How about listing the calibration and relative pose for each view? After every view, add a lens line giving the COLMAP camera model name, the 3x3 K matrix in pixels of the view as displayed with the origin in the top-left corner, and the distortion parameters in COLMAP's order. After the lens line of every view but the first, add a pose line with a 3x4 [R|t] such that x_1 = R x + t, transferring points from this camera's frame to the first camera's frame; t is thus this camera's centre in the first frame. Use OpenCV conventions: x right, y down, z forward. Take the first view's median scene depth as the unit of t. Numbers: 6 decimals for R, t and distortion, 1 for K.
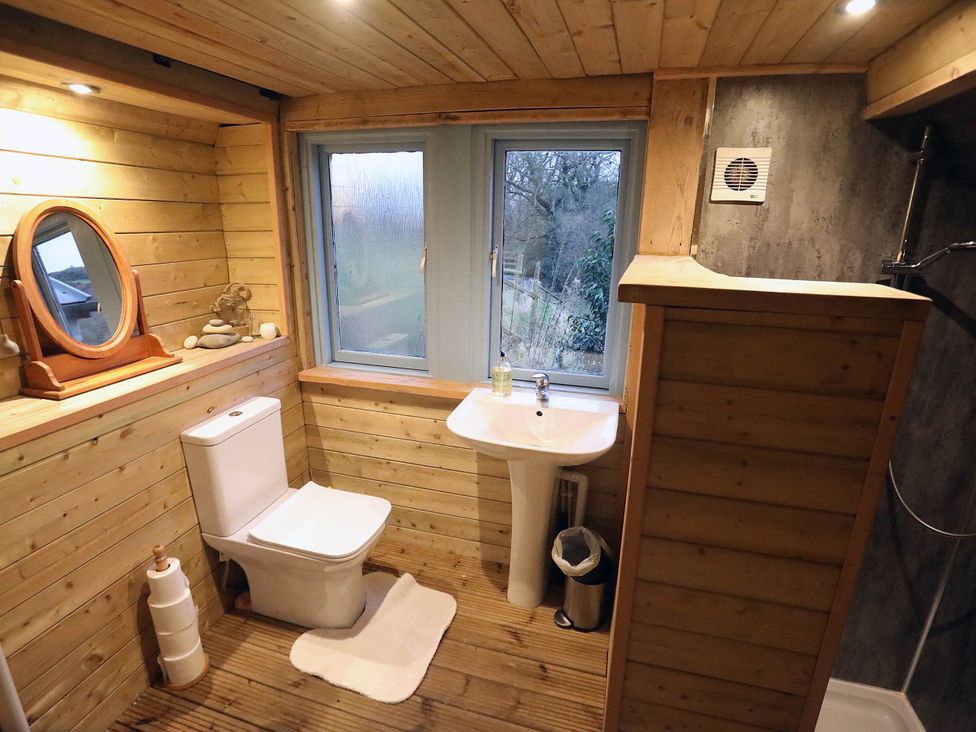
lens RADIAL K [[498.6, 0, 487.8], [0, 498.6, 365.4], [0, 0, 1]] dist [0.000081, 0.000267]
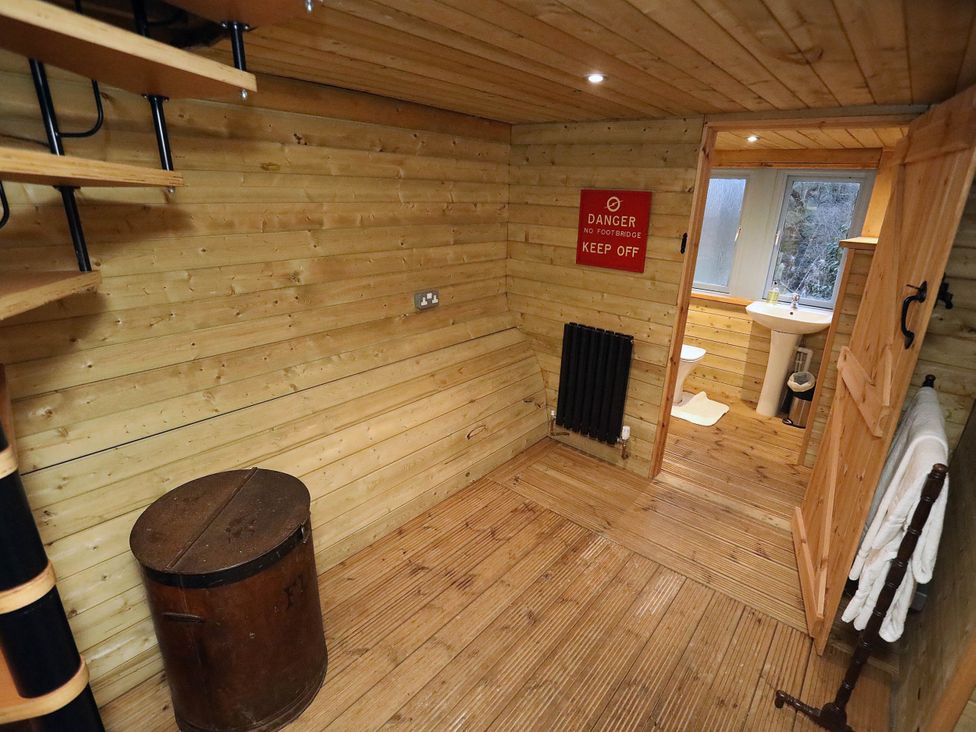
lens RADIAL K [[498.6, 0, 513.8], [0, 498.6, 366.2], [0, 0, 1]] dist [0.000081, 0.000267]
pose [[0.929368, 0.141079, -0.341134, -0.209181], [-0.131405, 0.989994, 0.051428, 0.330013], [0.344976, -0.002969, 0.938607, -1.195299]]
